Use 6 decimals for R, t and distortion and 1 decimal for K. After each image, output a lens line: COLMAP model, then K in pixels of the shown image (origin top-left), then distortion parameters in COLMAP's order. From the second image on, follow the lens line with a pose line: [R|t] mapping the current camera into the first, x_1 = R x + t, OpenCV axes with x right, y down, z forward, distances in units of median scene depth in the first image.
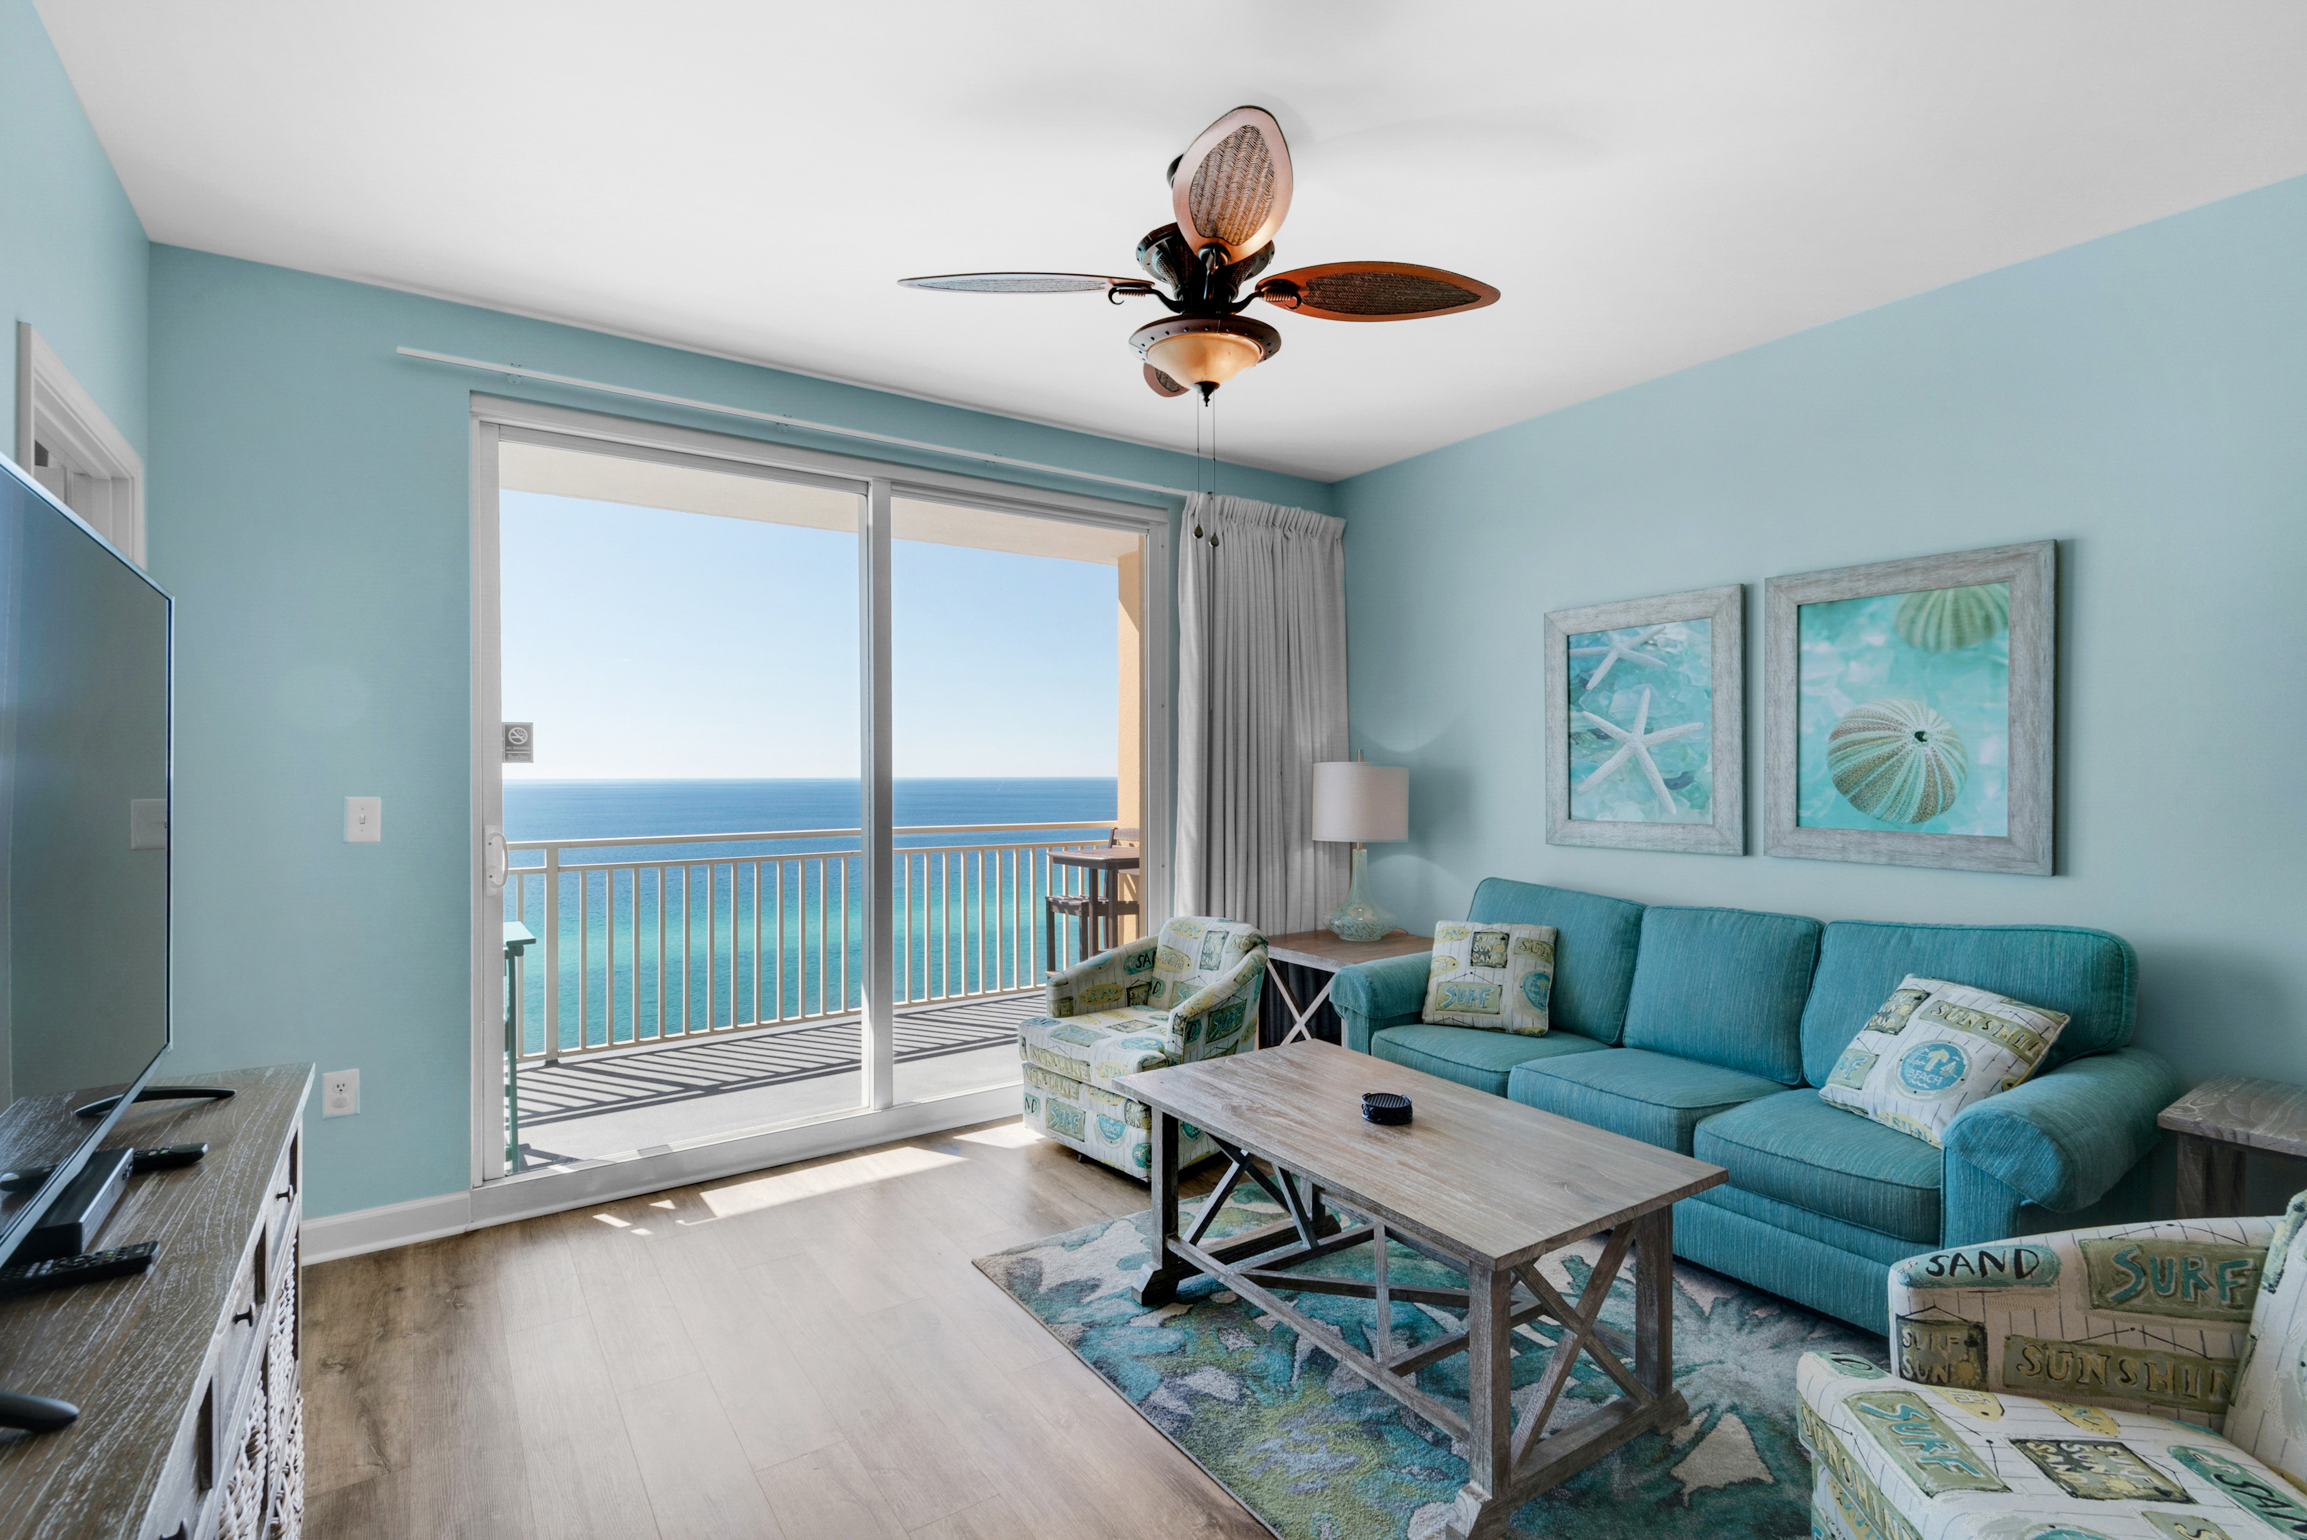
lens RADIAL K [[1046.8, 0, 1153.5], [0, 1046.8, 770.0], [0, 0, 1]] dist [0.002842, 0.000060]
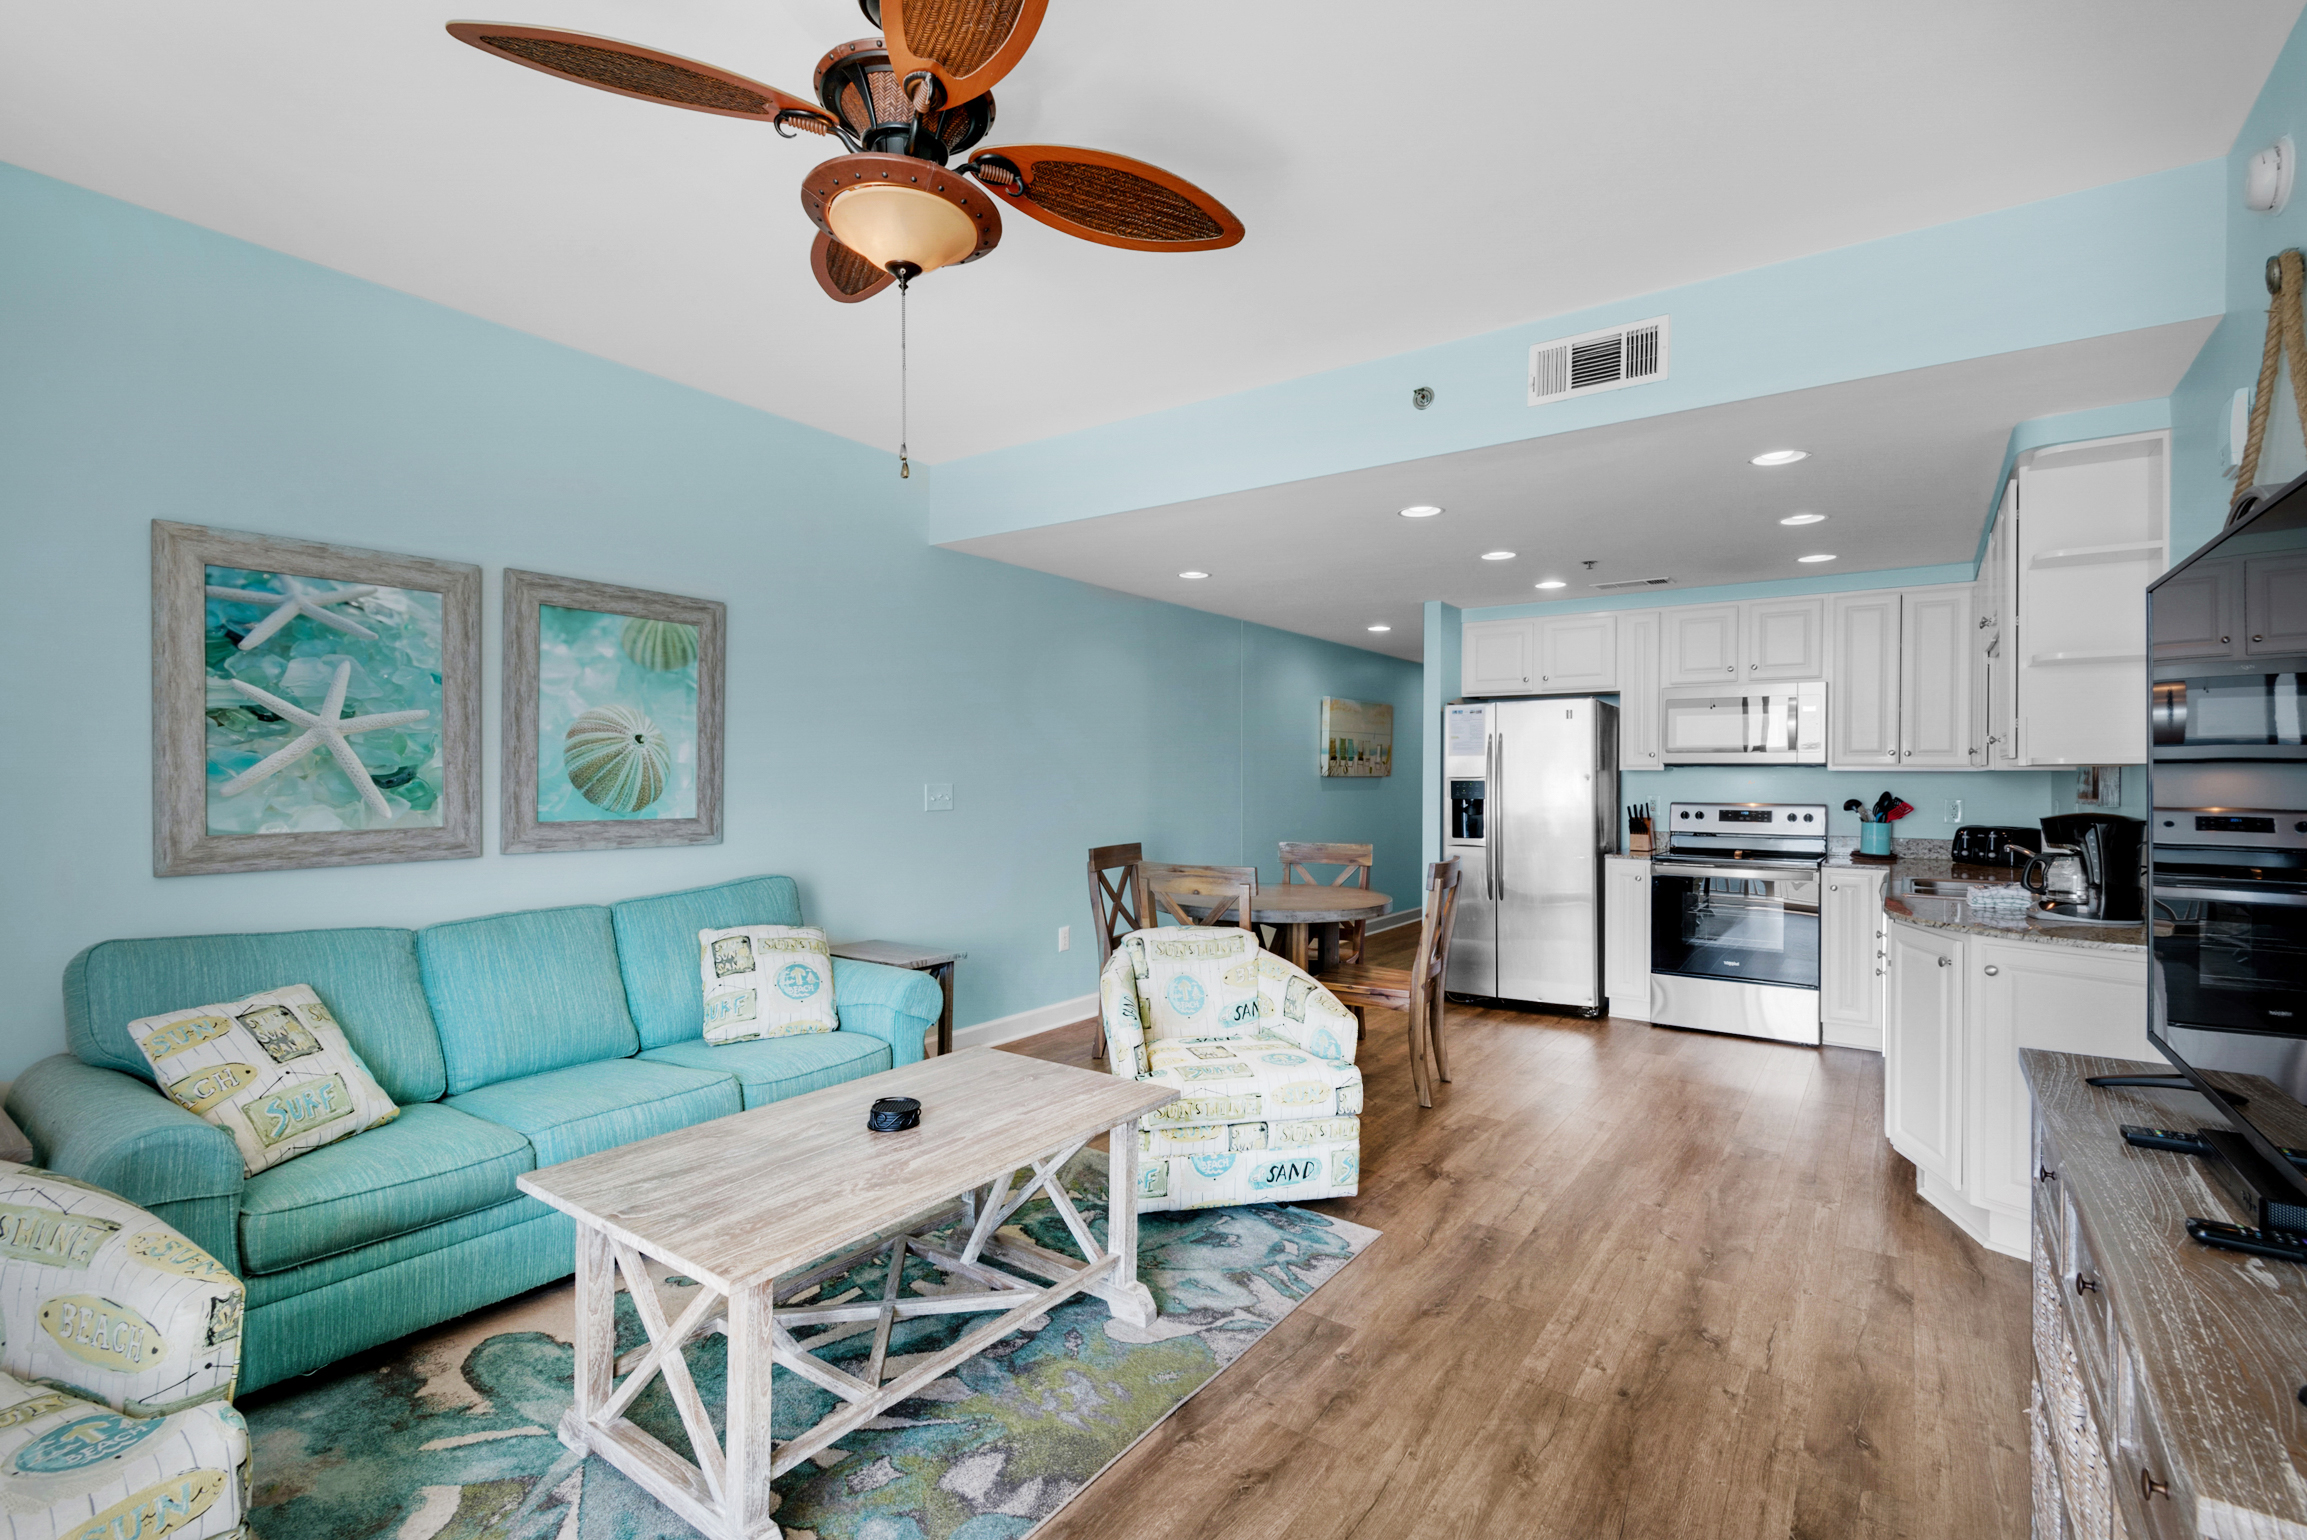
lens RADIAL K [[1046.8, 0, 1153.5], [0, 1046.8, 770.0], [0, 0, 1]] dist [0.002842, 0.000060]
pose [[-0.343502, 0.003828, 0.939144, -0.563455], [-0.004385, 0.999974, -0.005680, 0.007347], [-0.939142, -0.006069, -0.343476, 0.814106]]
